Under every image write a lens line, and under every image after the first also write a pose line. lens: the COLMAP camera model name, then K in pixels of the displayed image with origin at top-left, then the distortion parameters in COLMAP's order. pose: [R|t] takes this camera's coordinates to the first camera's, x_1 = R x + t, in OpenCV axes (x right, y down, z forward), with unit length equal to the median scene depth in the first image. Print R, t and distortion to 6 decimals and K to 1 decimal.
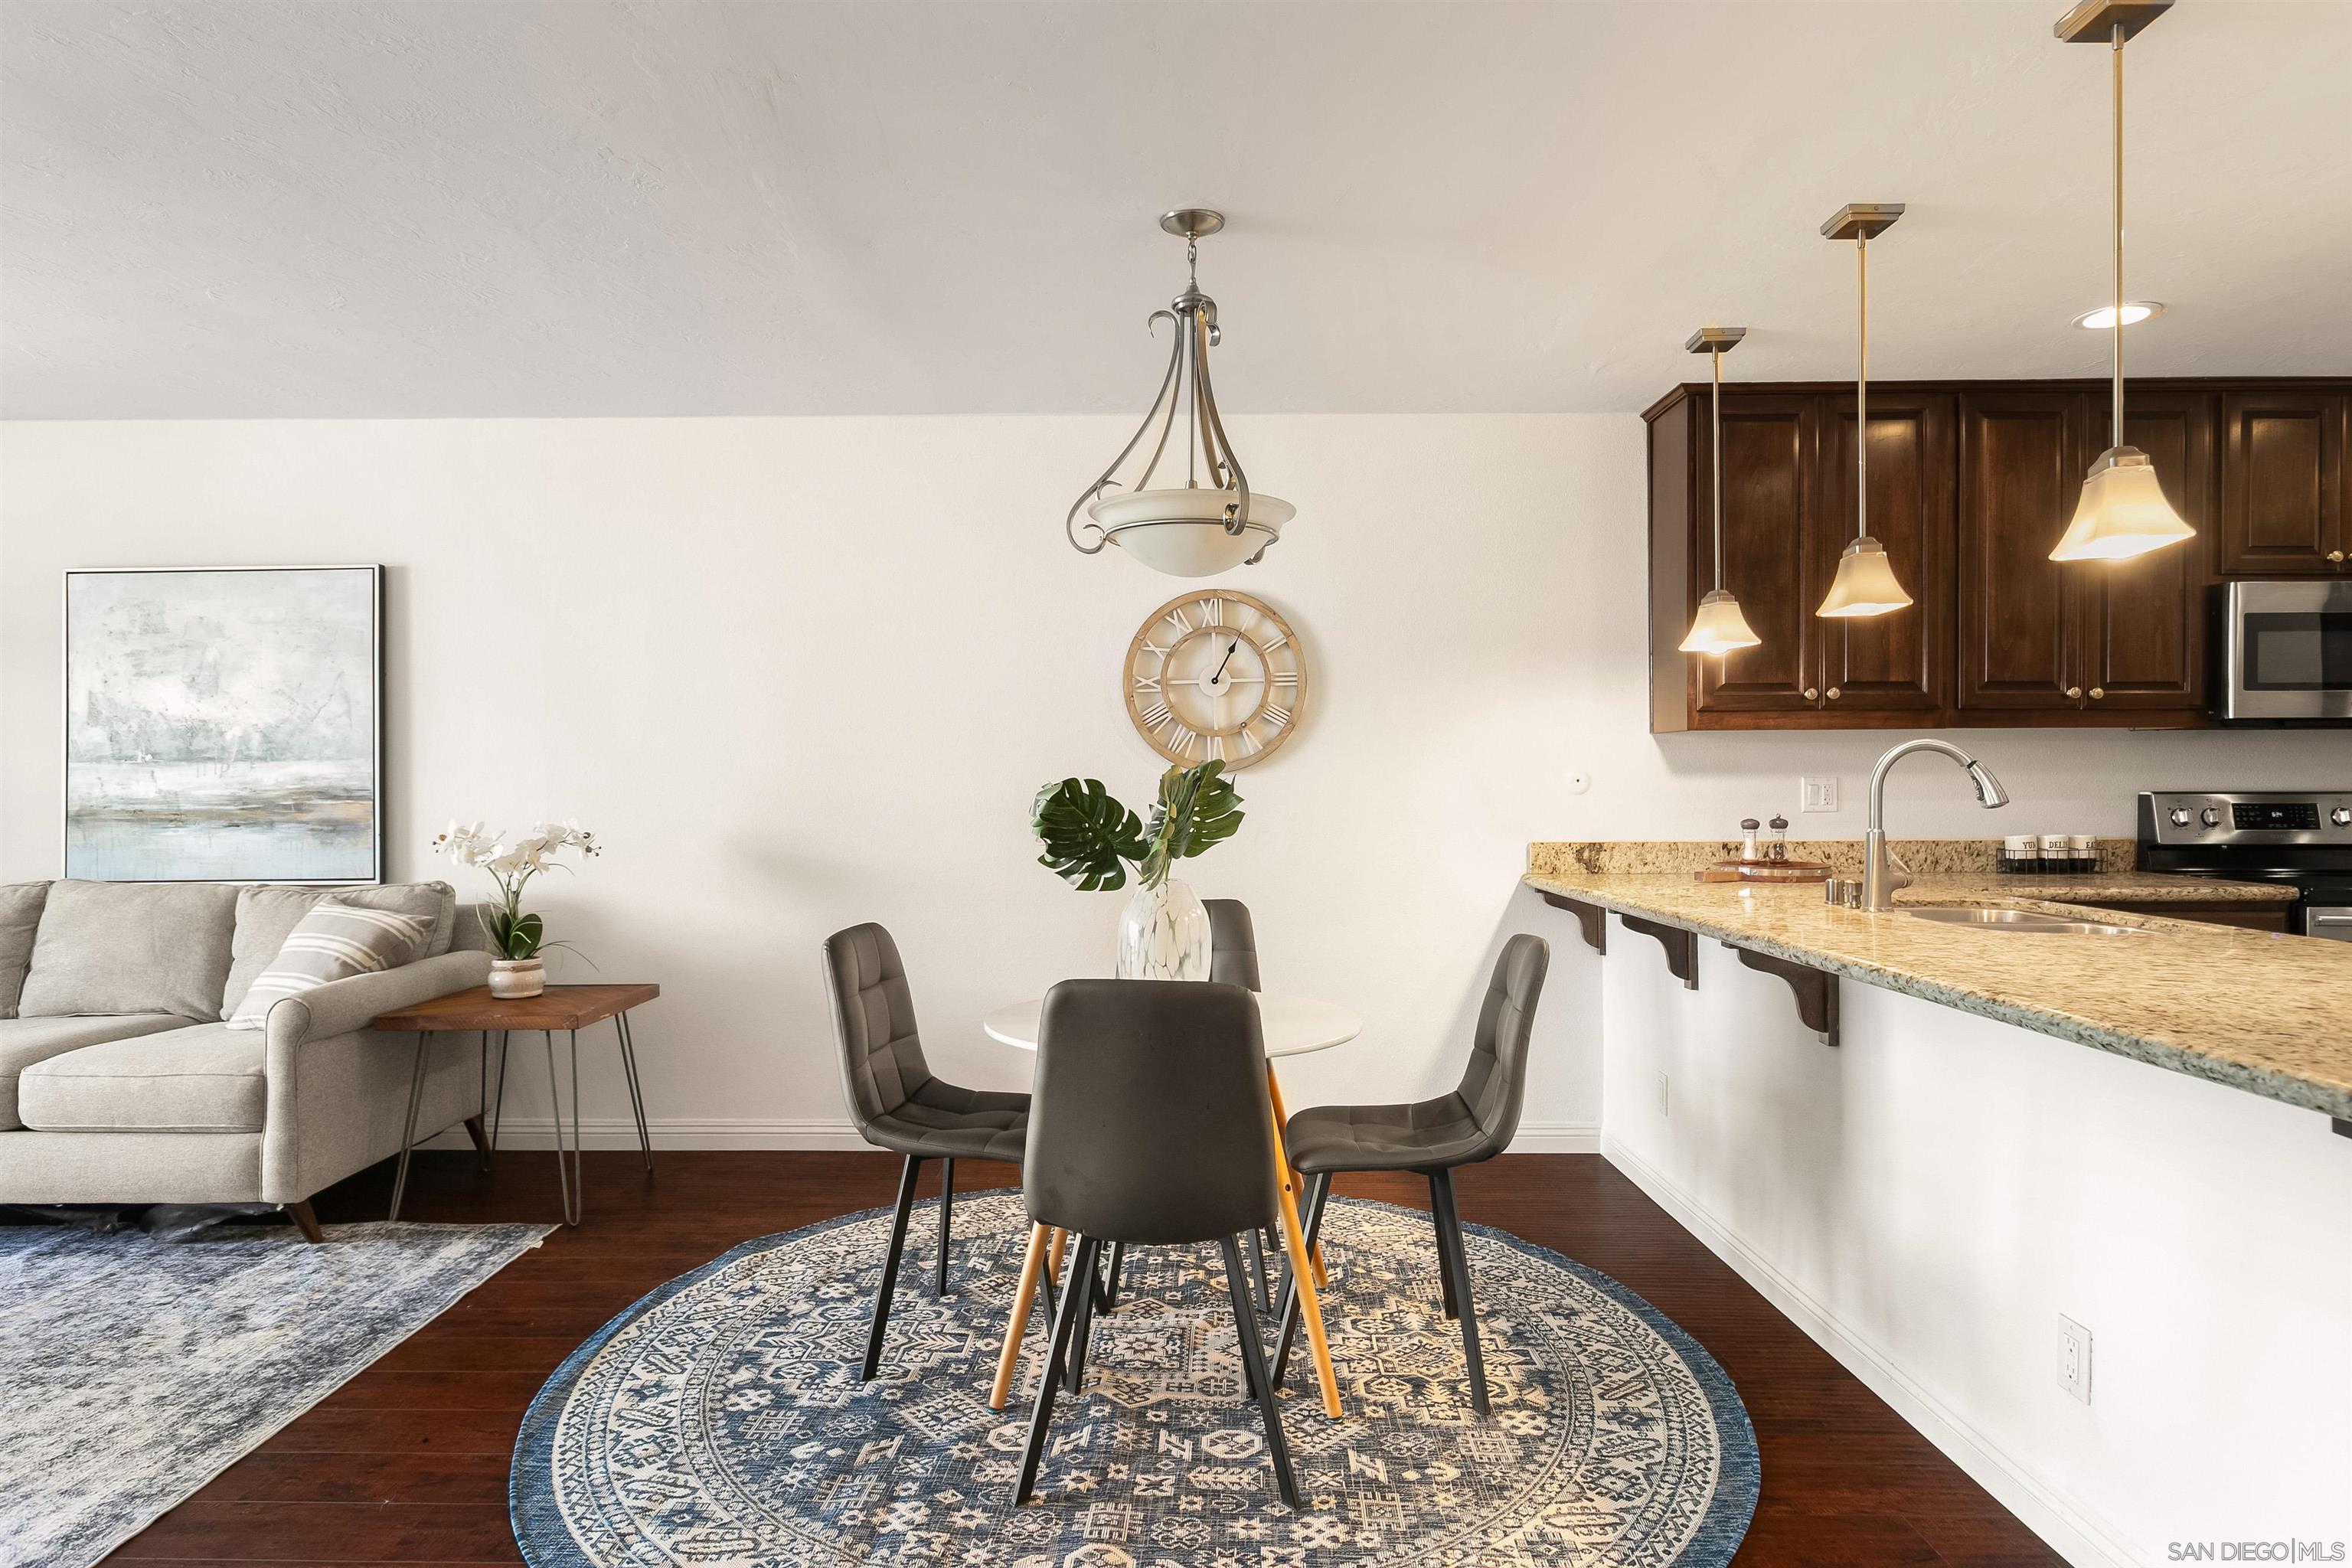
lens RADIAL K [[1315.2, 0, 1195.2], [0, 1315.2, 780.5], [0, 0, 1]] dist [-0.002796, -0.001553]
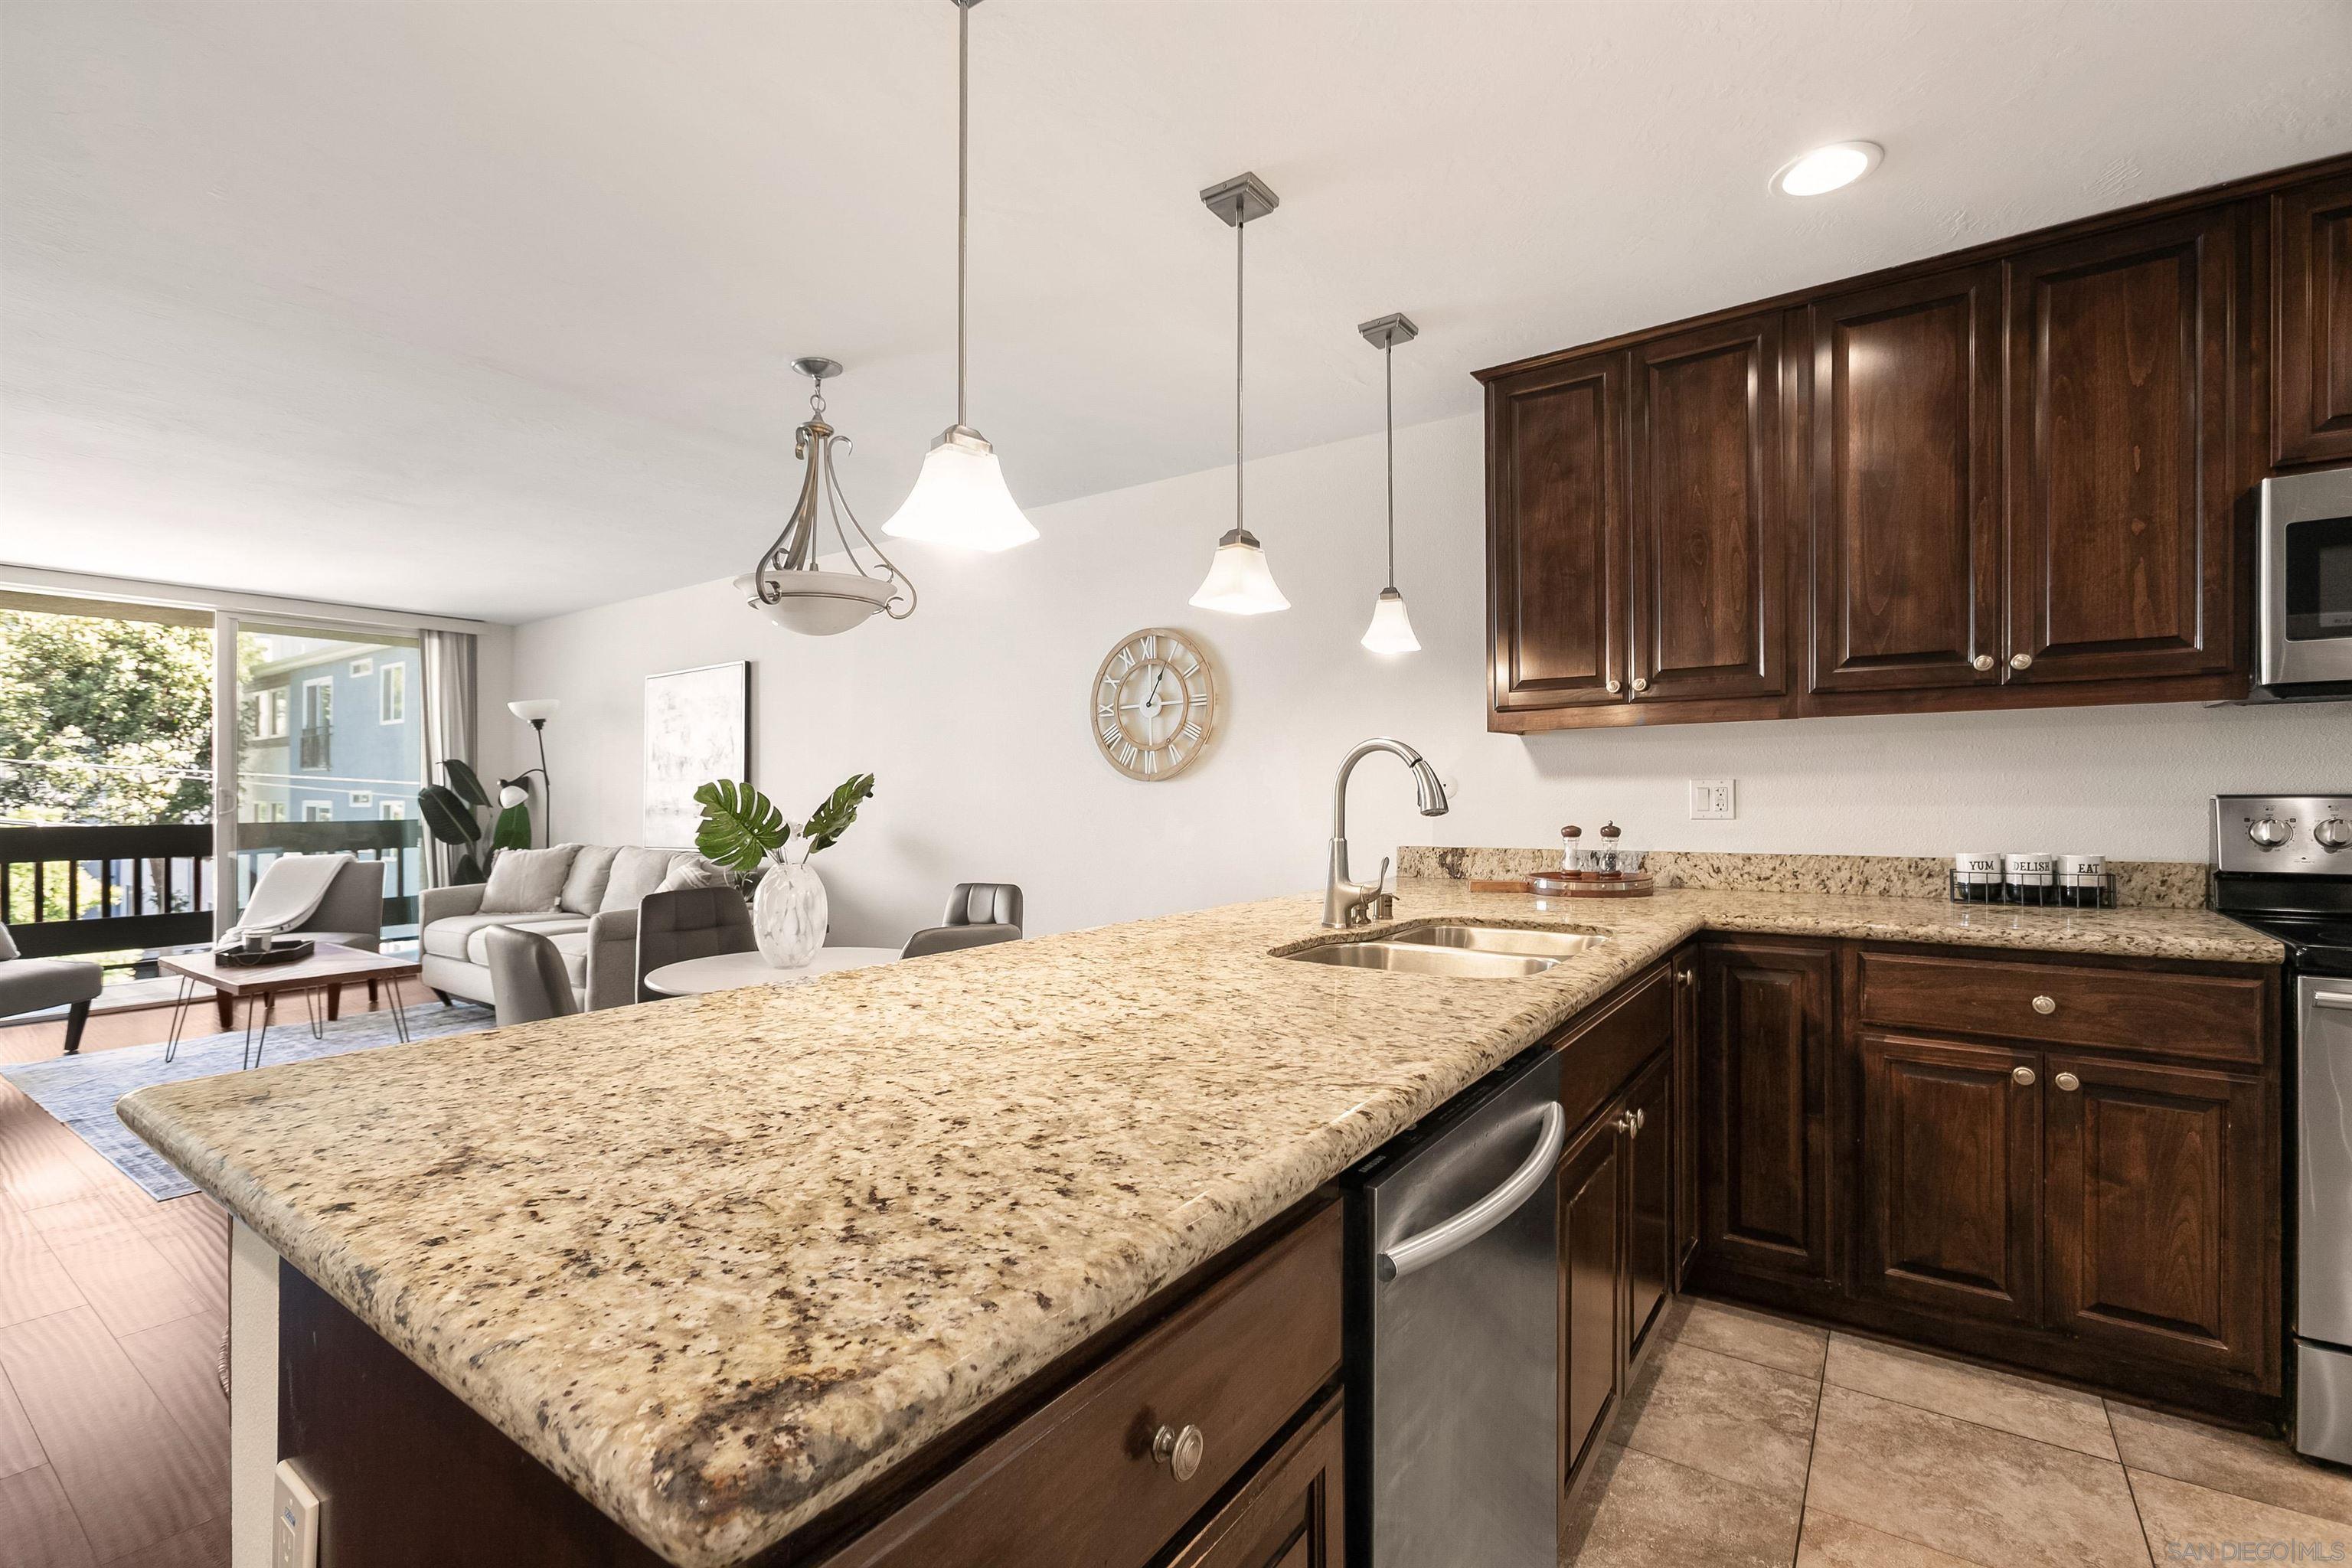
lens RADIAL K [[1051.8, 0, 1174.9], [0, 1051.8, 781.3], [0, 0, 1]] dist [-0.004734, 0.001731]
pose [[0.816454, -0.009723, -0.577328, 0.590771], [0.007768, 0.999953, -0.005856, 0.000237], [0.577358, 0.000297, 0.816491, 0.227856]]
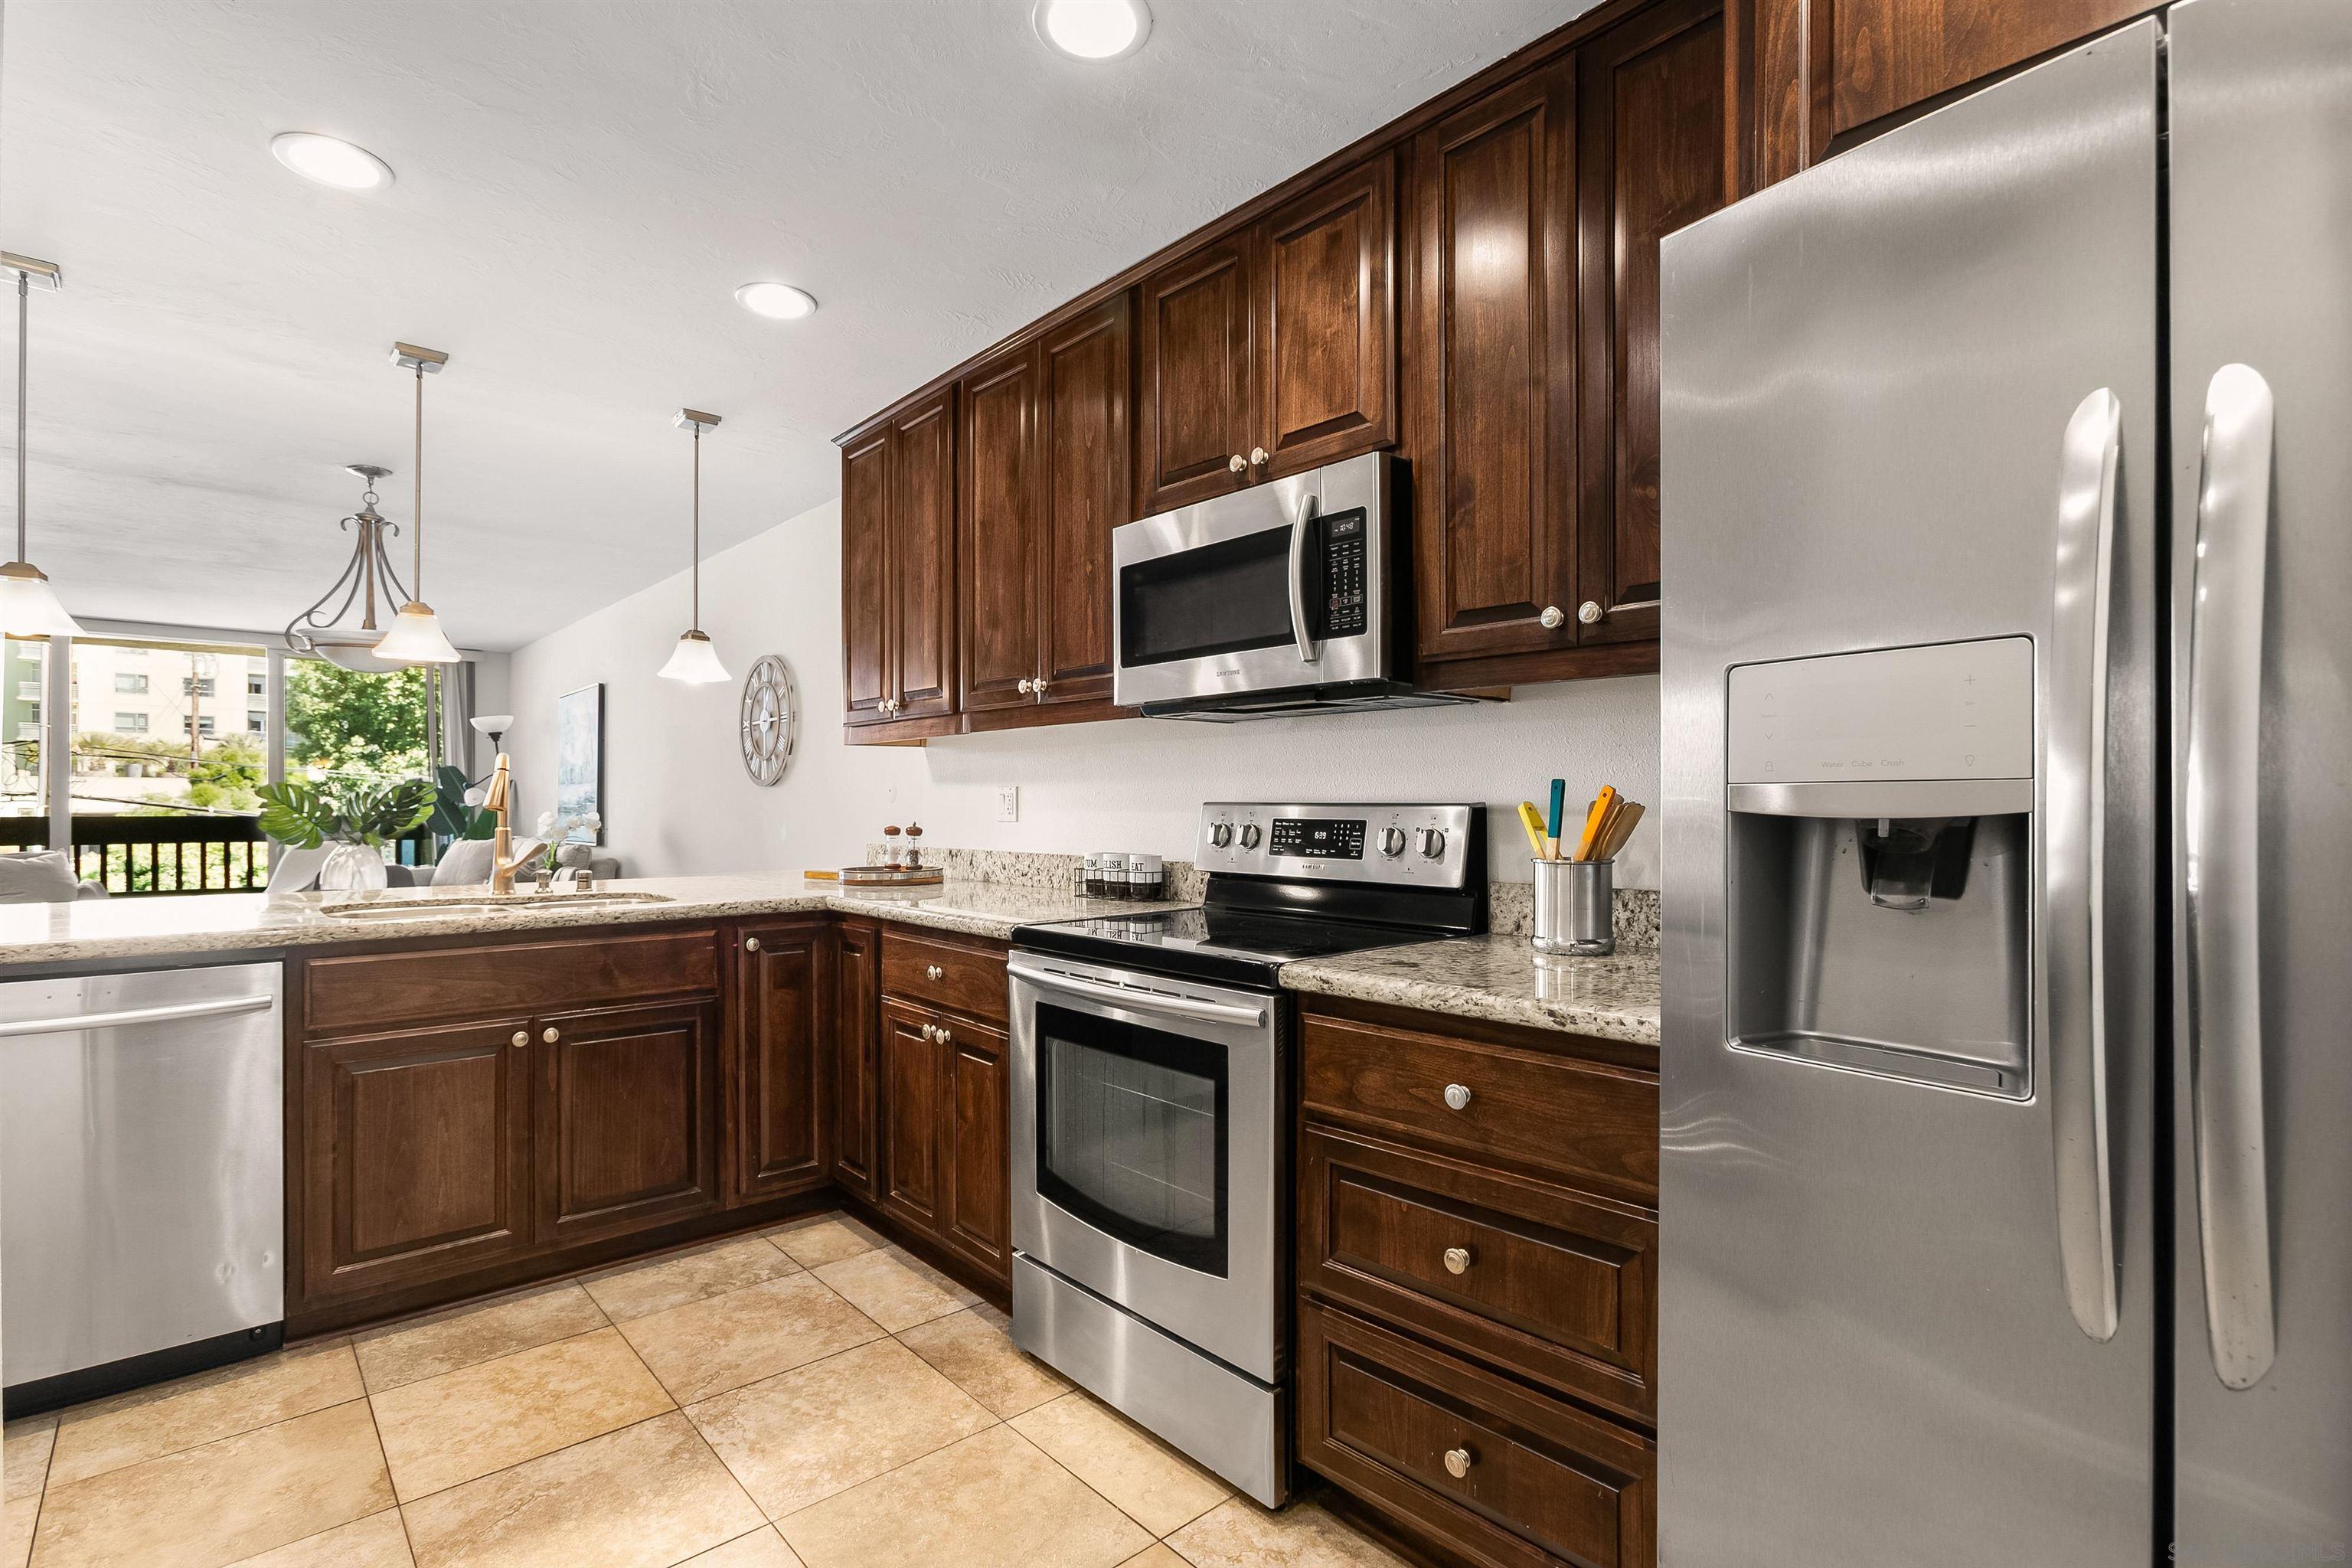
lens RADIAL K [[1116.3, 0, 1174.3], [0, 1116.3, 797.9], [0, 0, 1]] dist [-0.006235, 0.003143]
pose [[0.663245, 0.000904, -0.748401, 1.194673], [0.001906, 0.999994, 0.002897, 0.003842], [0.748399, -0.003348, 0.663240, 0.540713]]
